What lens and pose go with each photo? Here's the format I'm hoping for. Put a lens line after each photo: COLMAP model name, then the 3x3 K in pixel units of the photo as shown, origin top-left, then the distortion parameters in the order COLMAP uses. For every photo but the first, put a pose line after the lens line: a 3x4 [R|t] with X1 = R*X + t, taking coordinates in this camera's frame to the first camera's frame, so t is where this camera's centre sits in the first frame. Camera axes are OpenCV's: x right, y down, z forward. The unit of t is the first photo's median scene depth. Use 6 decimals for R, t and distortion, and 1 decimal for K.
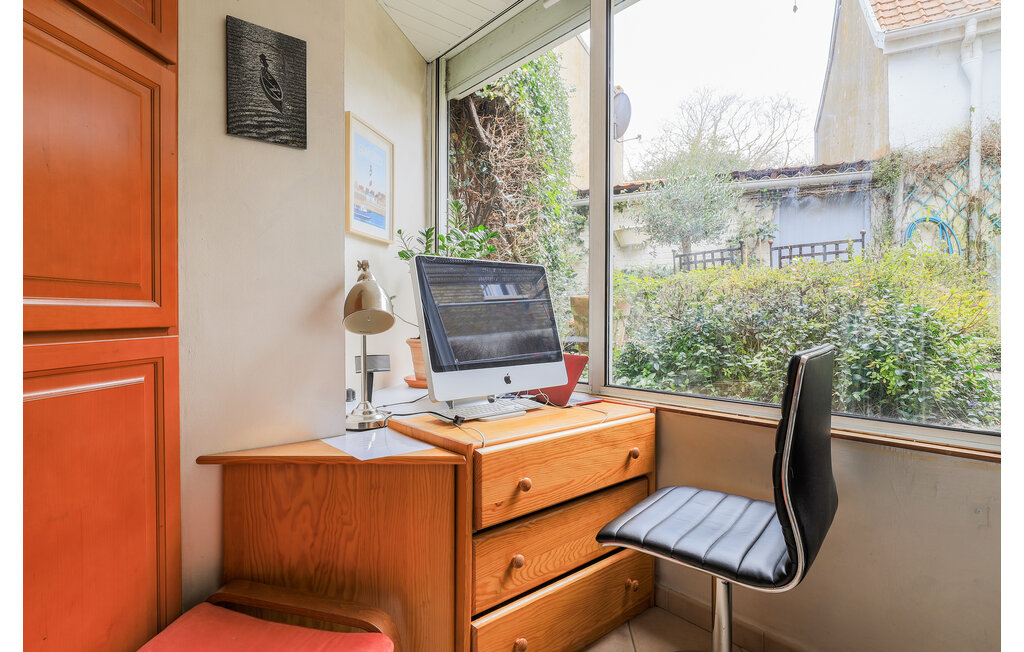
lens RADIAL K [[517.8, 0, 512.7], [0, 517.8, 325.8], [0, 0, 1]] dist [-0.002369, 0.001956]
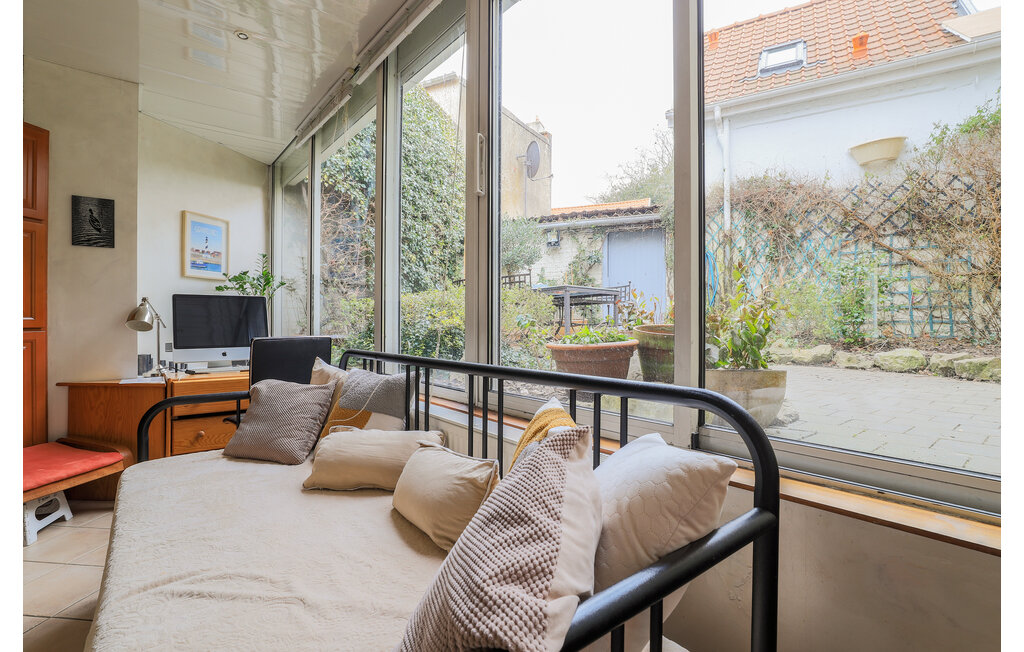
lens RADIAL K [[471.5, 0, 509.6], [0, 471.5, 323.7], [0, 0, 1]] dist [-0.013804, 0.000780]
pose [[0.999413, 0.002444, -0.034172, 1.375569], [-0.002743, 0.999958, -0.008715, -0.002876], [0.034149, 0.008804, 0.999378, -0.948835]]
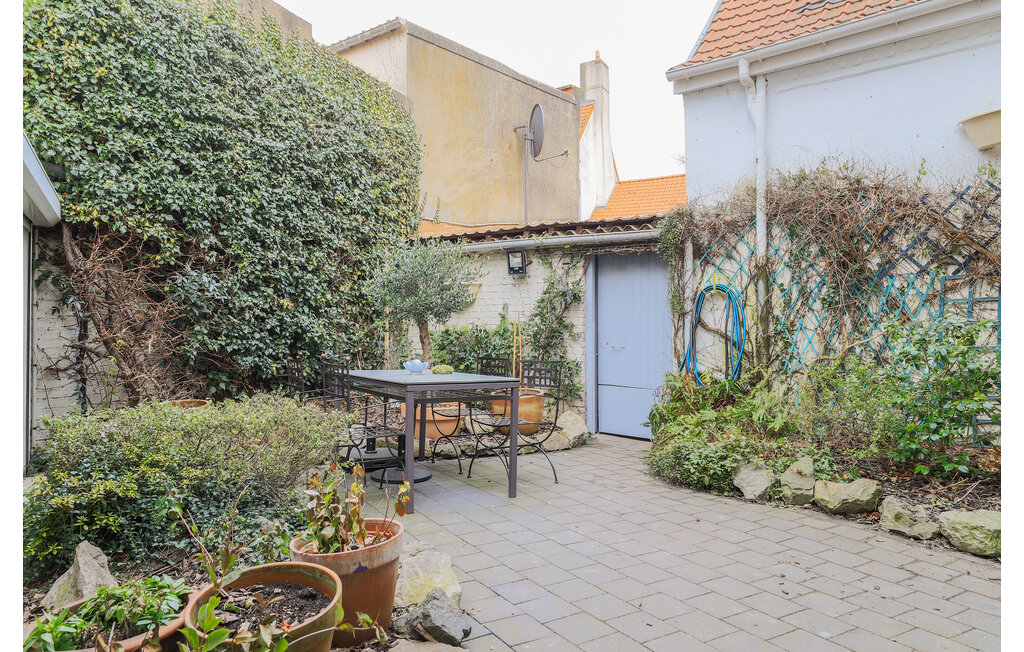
lens RADIAL K [[635.8, 0, 514.4], [0, 635.8, 325.3], [0, 0, 1]] dist [0.001386, 0.002465]
pose [[0.983750, 0.004458, -0.179490, 2.576827], [-0.005951, 0.999952, -0.007779, -0.512112], [0.179447, 0.008721, 0.983729, -0.368338]]
